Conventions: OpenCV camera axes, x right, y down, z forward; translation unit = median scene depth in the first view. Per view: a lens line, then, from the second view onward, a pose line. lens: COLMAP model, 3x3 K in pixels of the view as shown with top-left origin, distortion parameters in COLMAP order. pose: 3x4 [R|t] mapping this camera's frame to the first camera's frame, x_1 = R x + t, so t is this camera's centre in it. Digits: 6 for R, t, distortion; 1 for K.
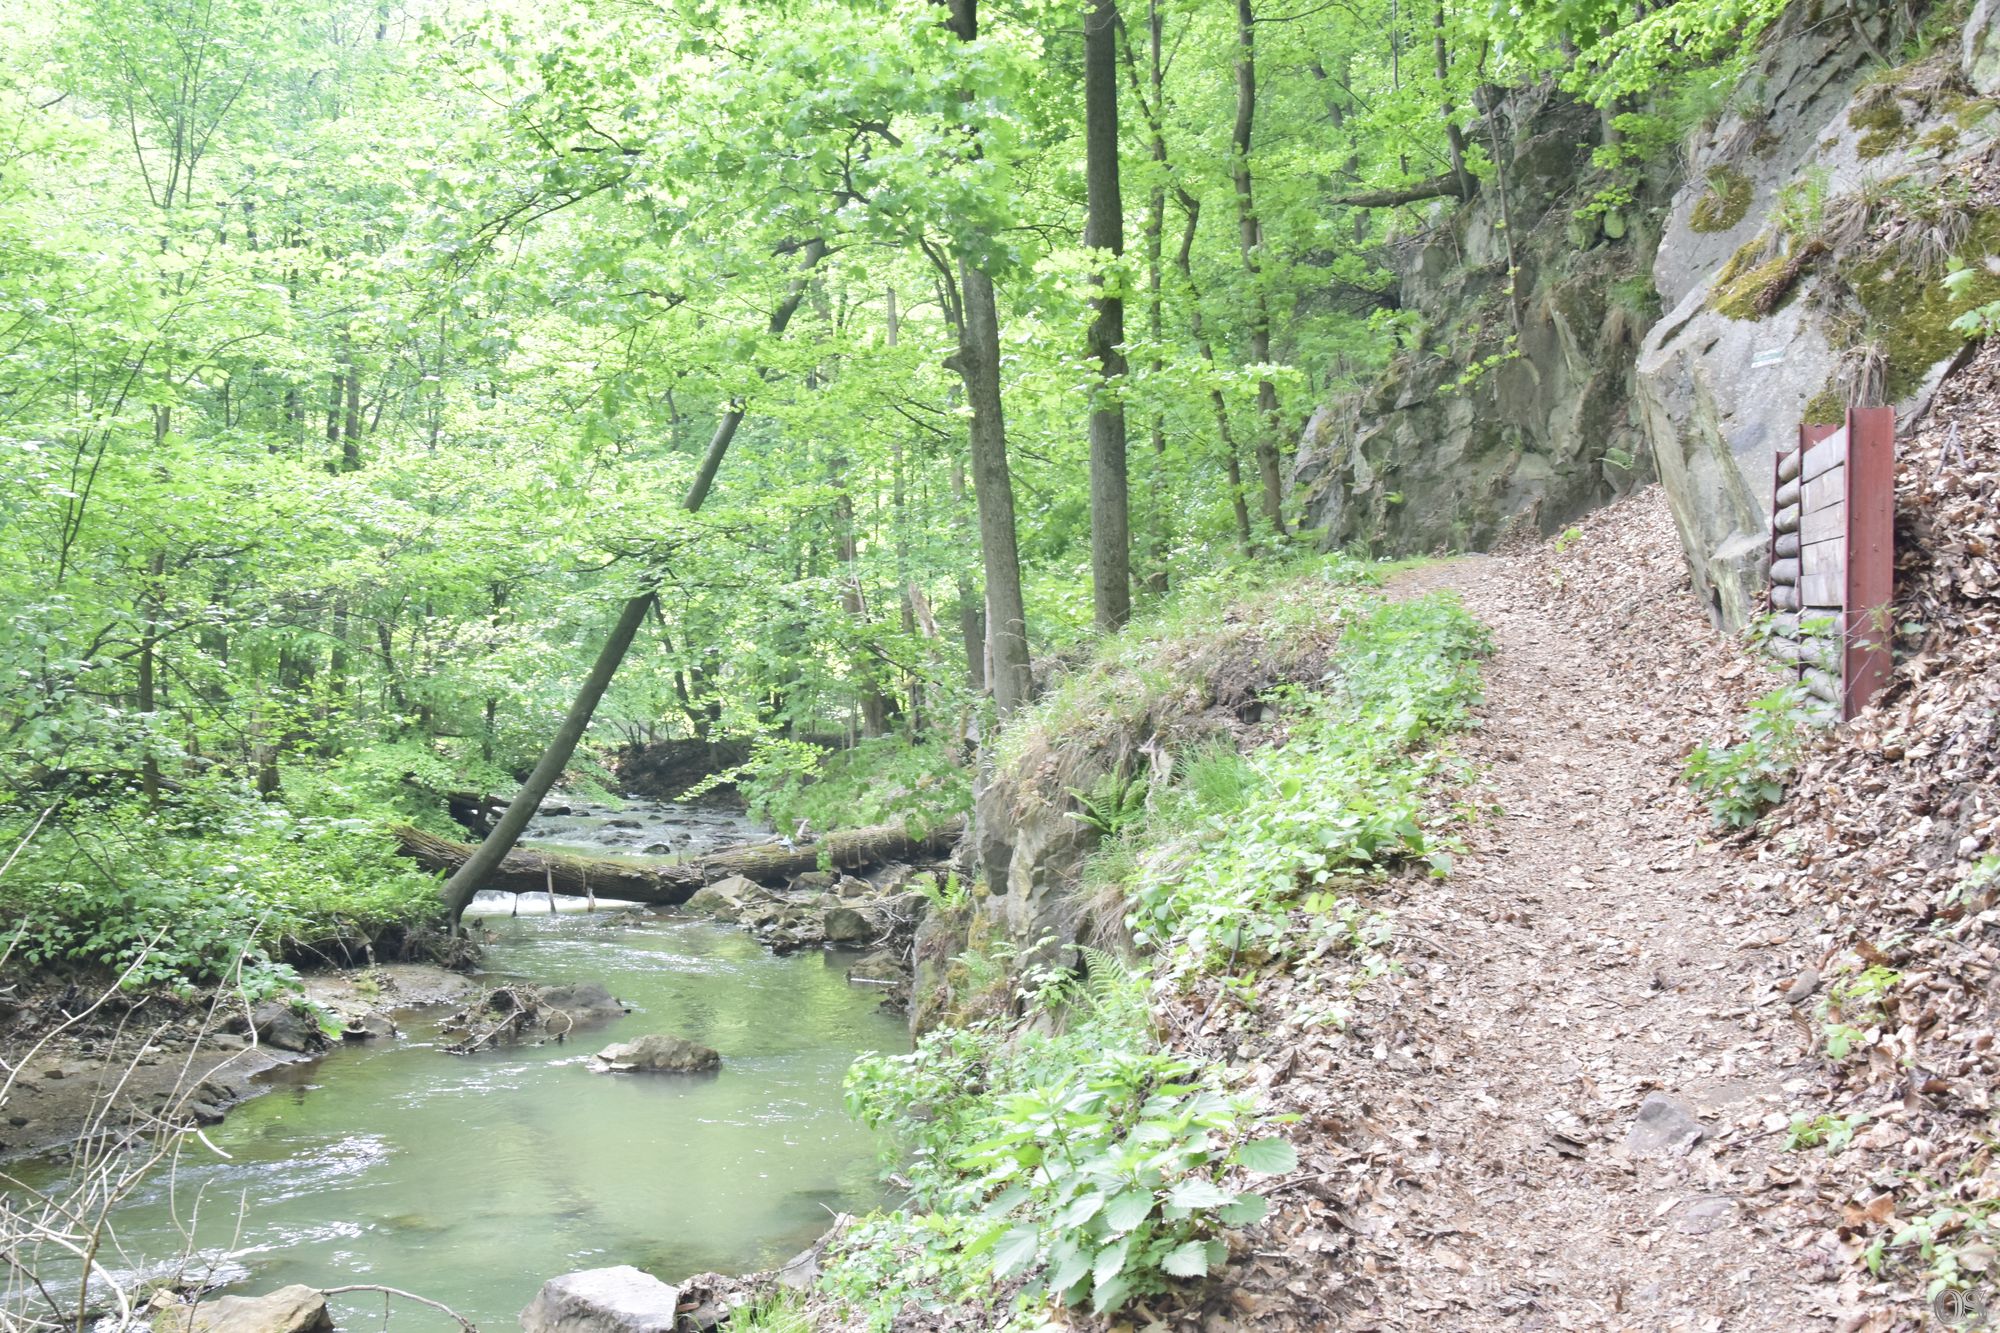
lens RADIAL K [[2078.3, 0, 1000.0], [0, 2078.3, 666.5], [0, 0, 1]] dist [-0.012392, -0.008631]
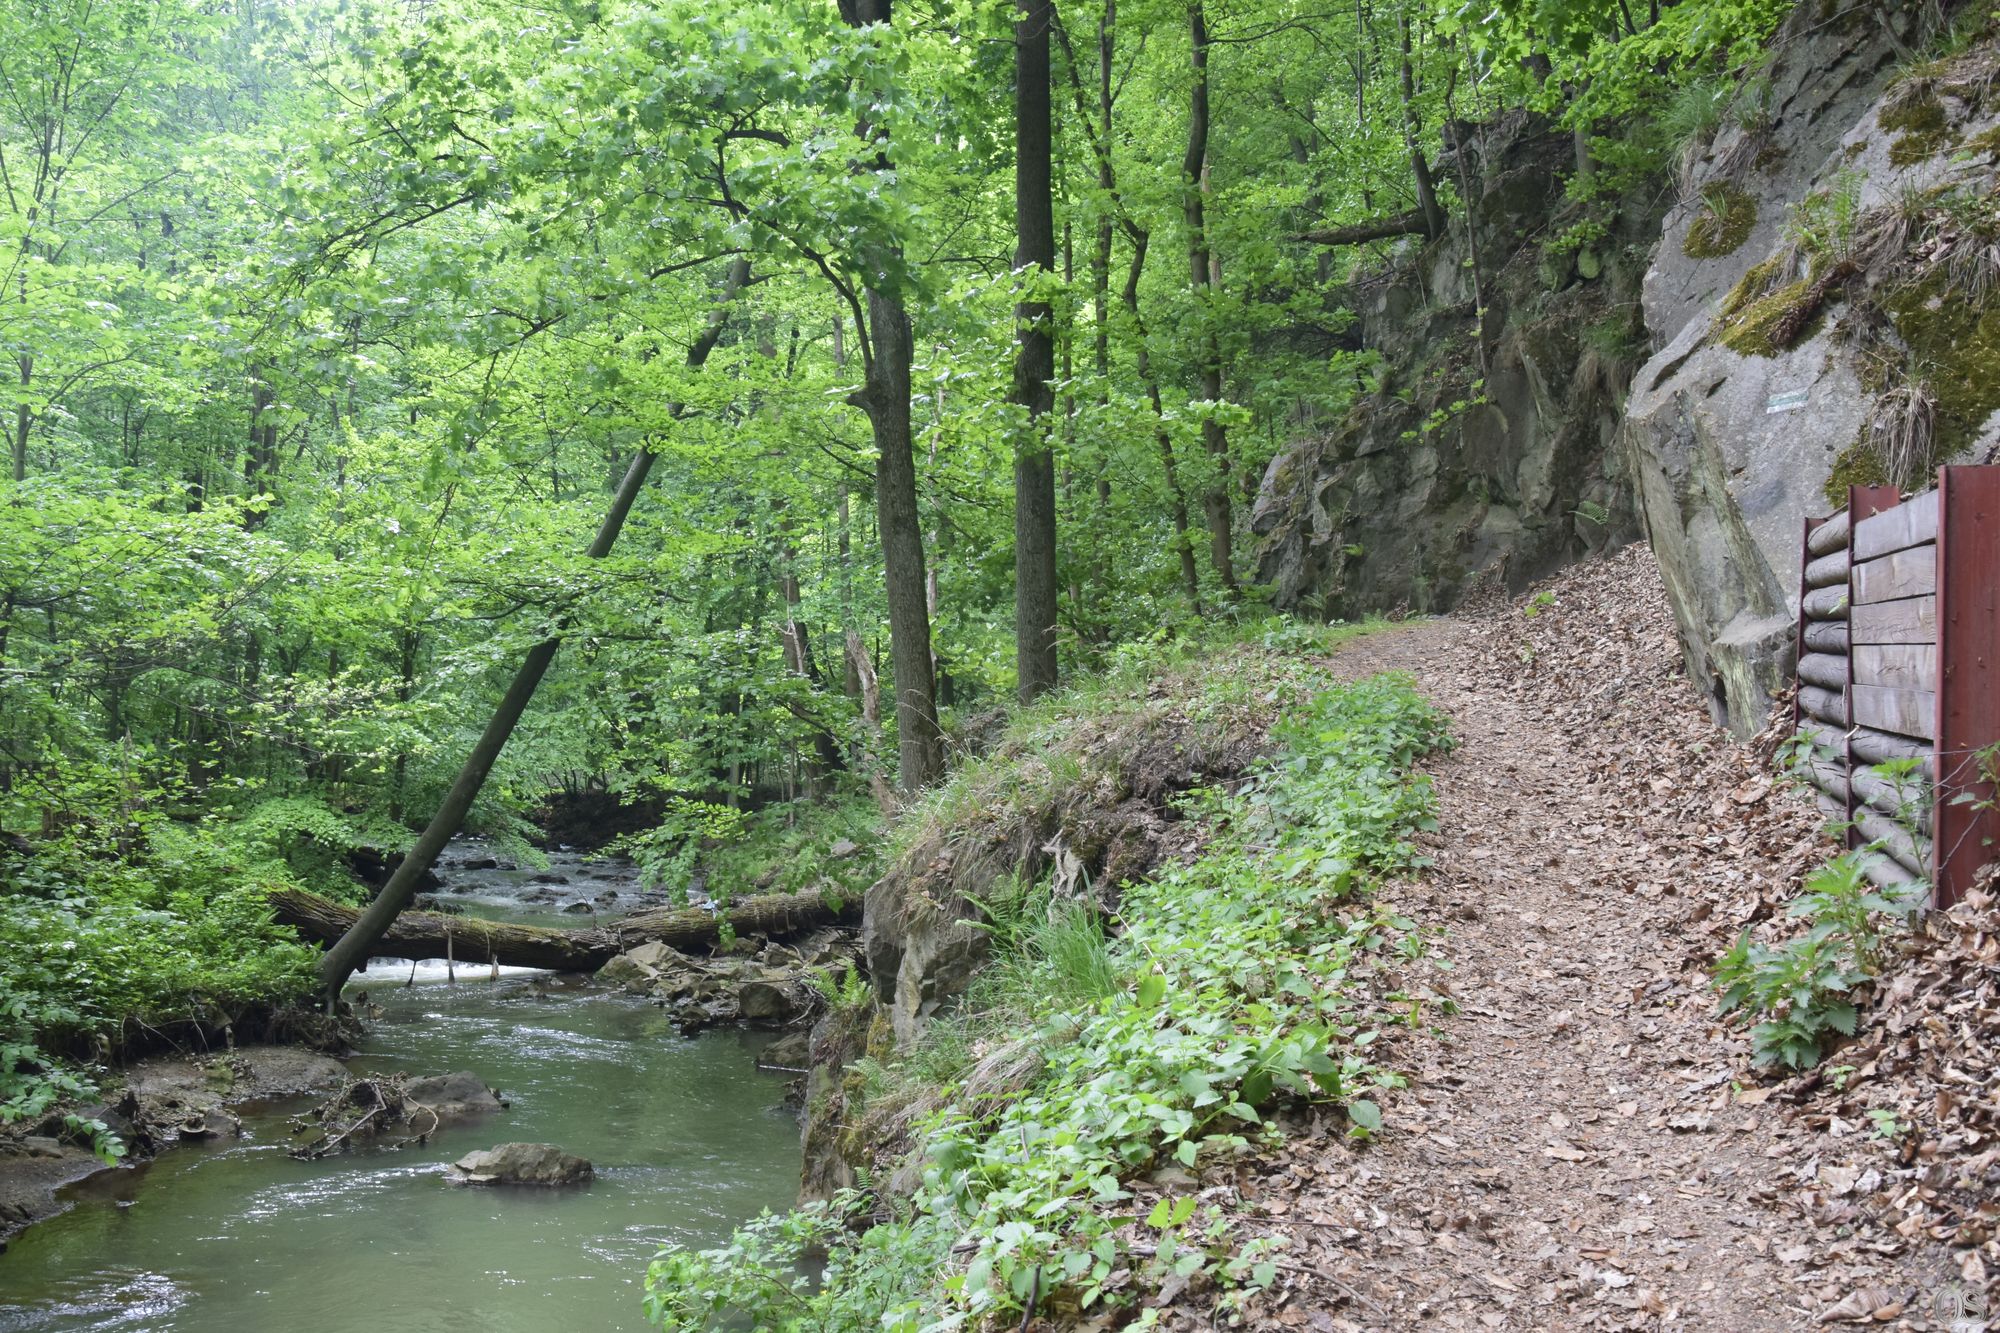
lens RADIAL K [[2087.9, 0, 1000.0], [0, 2087.9, 666.5], [0, 0, 1]] dist [-0.010974, 0.022728]
pose [[0.999796, 0.011968, 0.016297, 0.028094], [-0.011632, 0.999721, -0.020542, -0.014031], [-0.016539, 0.020348, 0.999656, 0.109919]]
